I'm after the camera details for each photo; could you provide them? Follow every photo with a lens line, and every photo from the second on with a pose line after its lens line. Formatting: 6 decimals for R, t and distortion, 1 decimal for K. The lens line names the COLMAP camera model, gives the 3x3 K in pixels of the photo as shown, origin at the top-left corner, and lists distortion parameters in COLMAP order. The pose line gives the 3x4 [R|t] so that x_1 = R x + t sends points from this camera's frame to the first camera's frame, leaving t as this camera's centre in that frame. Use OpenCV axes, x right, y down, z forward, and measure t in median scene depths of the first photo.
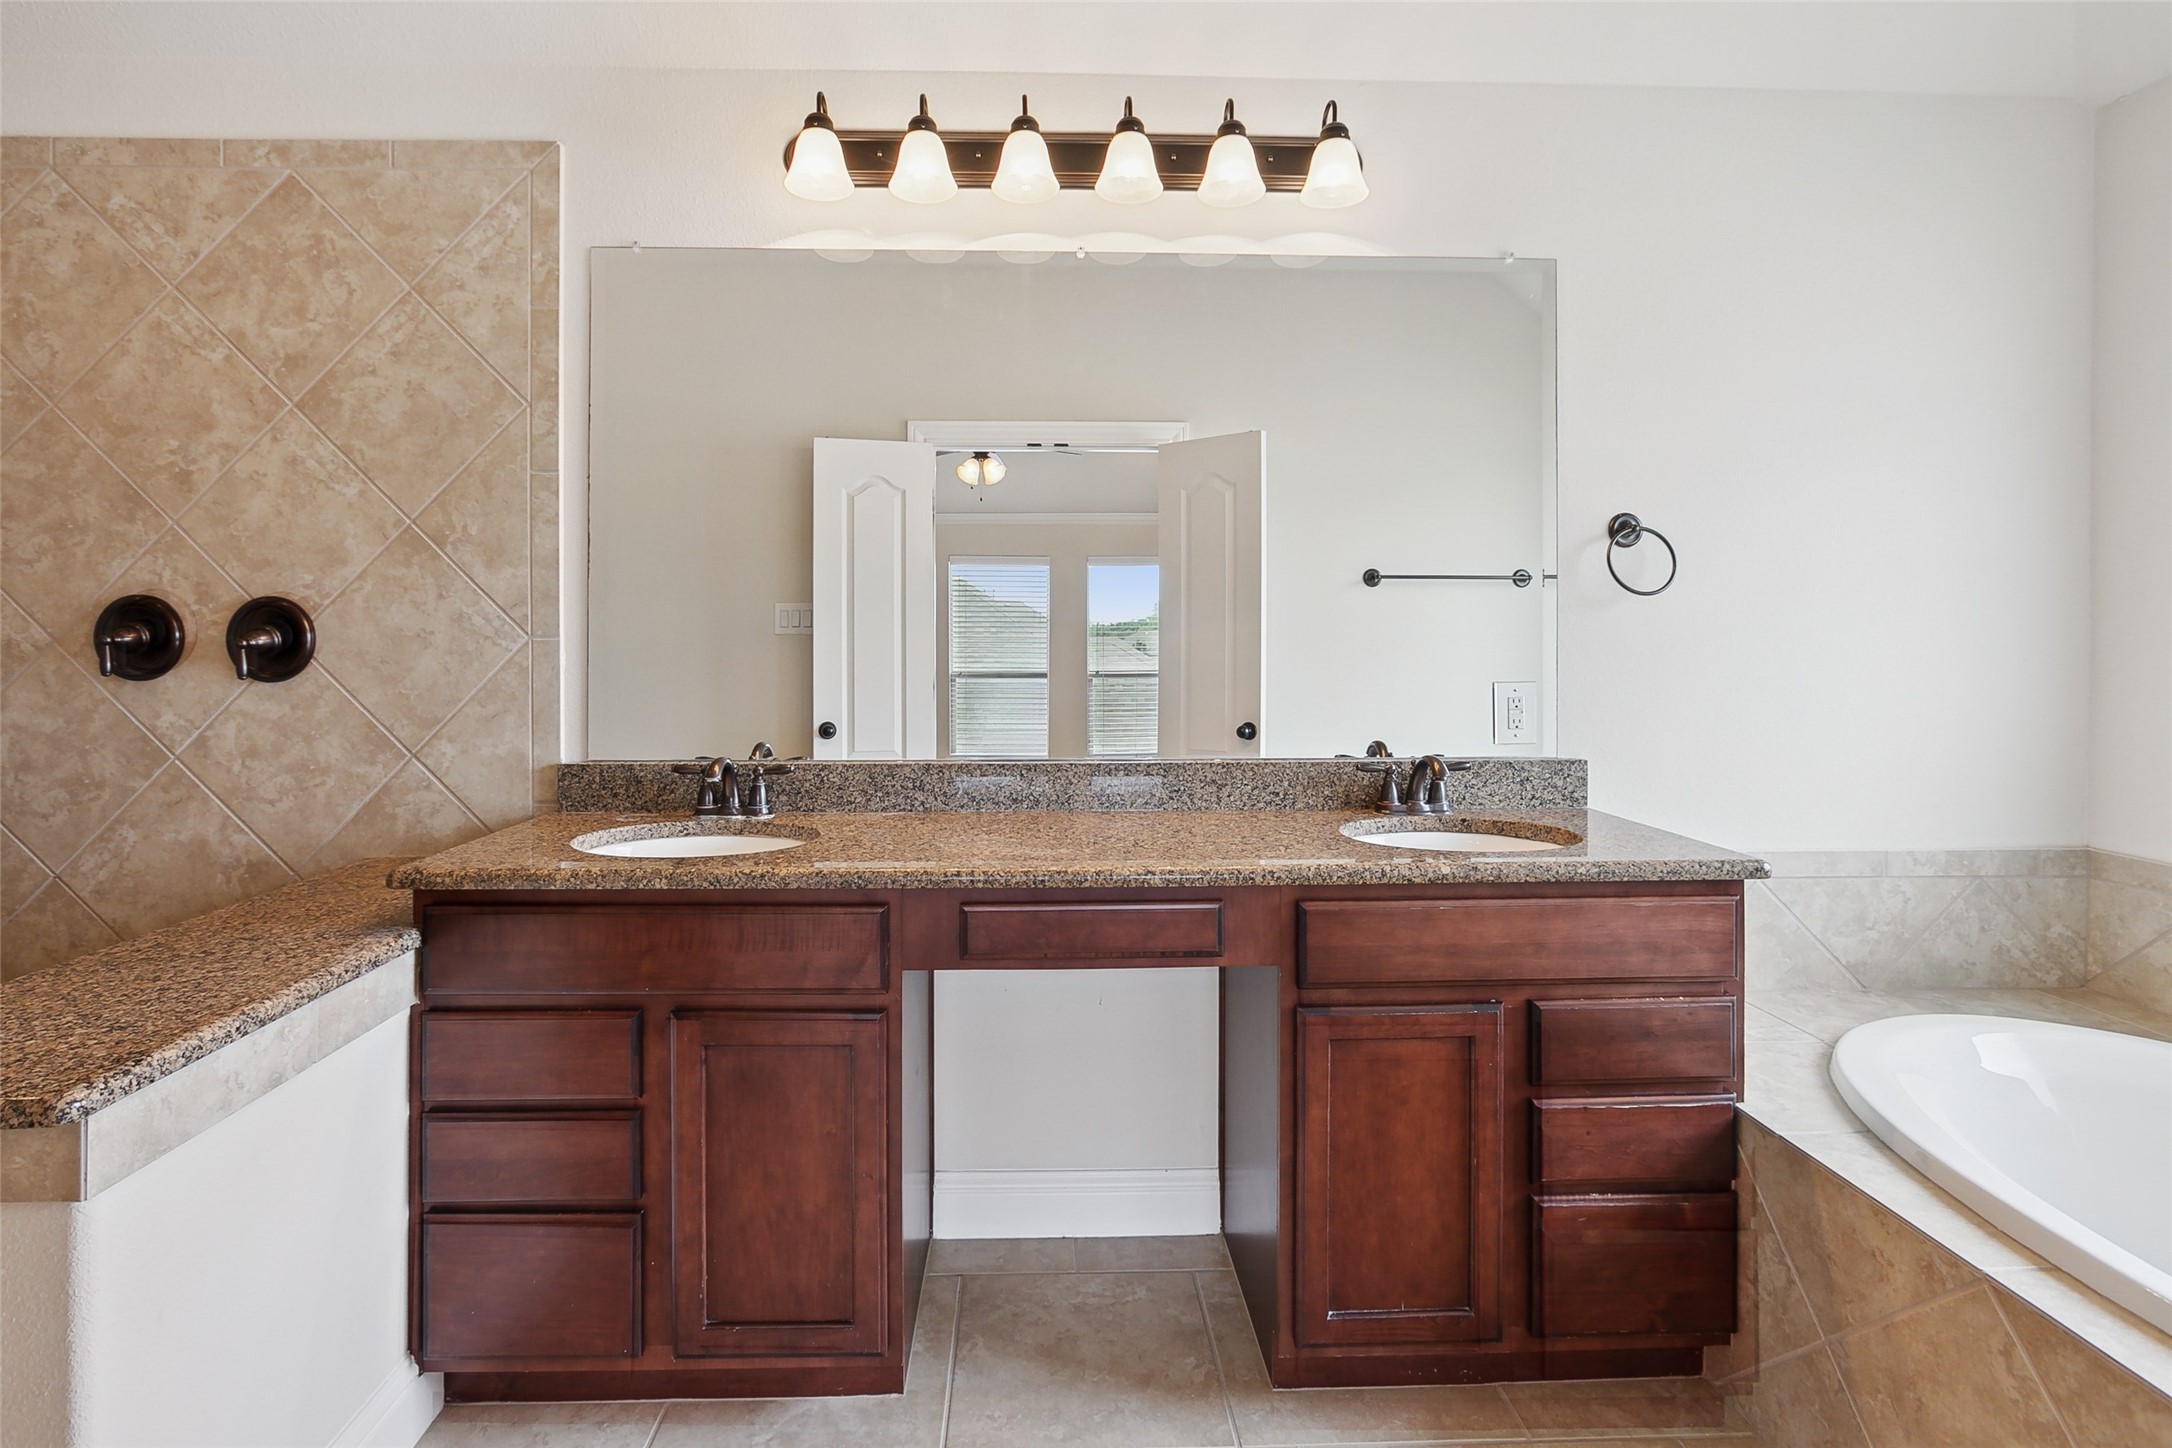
lens RADIAL K [[1021.1, 0, 1043.2], [0, 1021.1, 643.2], [0, 0, 1]] dist [-0.026655, 0.012803]
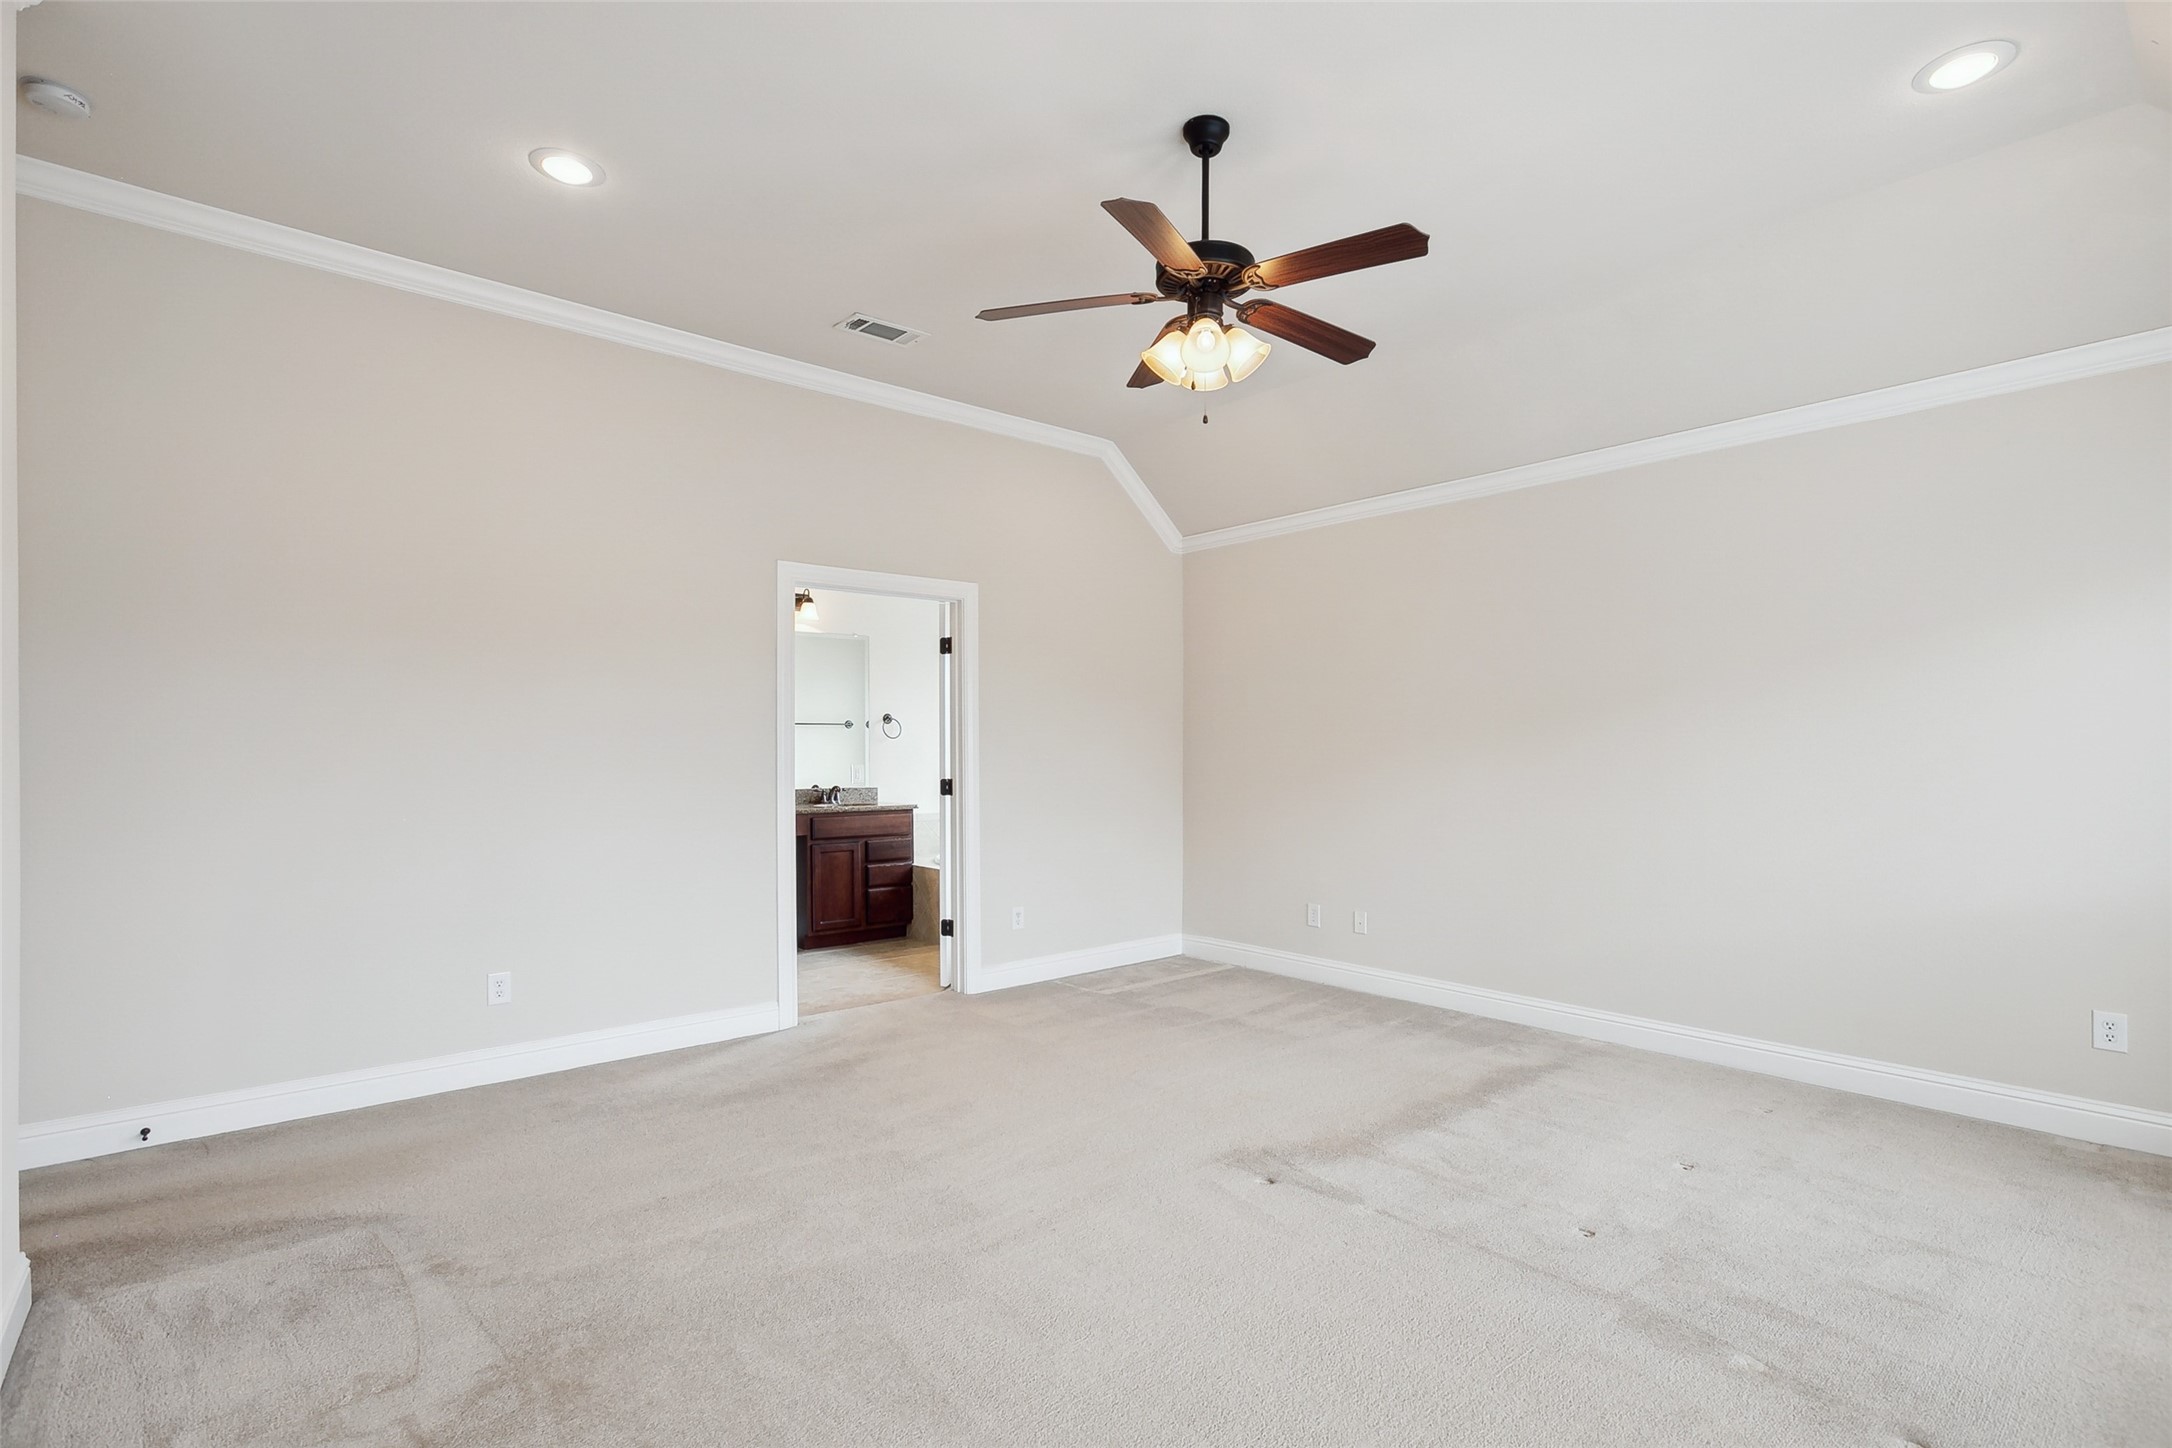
lens RADIAL K [[1021.1, 0, 1079.8], [0, 1021.1, 755.3], [0, 0, 1]] dist [-0.026655, 0.012803]
pose [[0.765597, -0.001238, 0.643319, -1.476400], [0.002048, 0.999998, -0.000513, 0.018237], [-0.643317, 0.001710, 0.765598, -2.649973]]
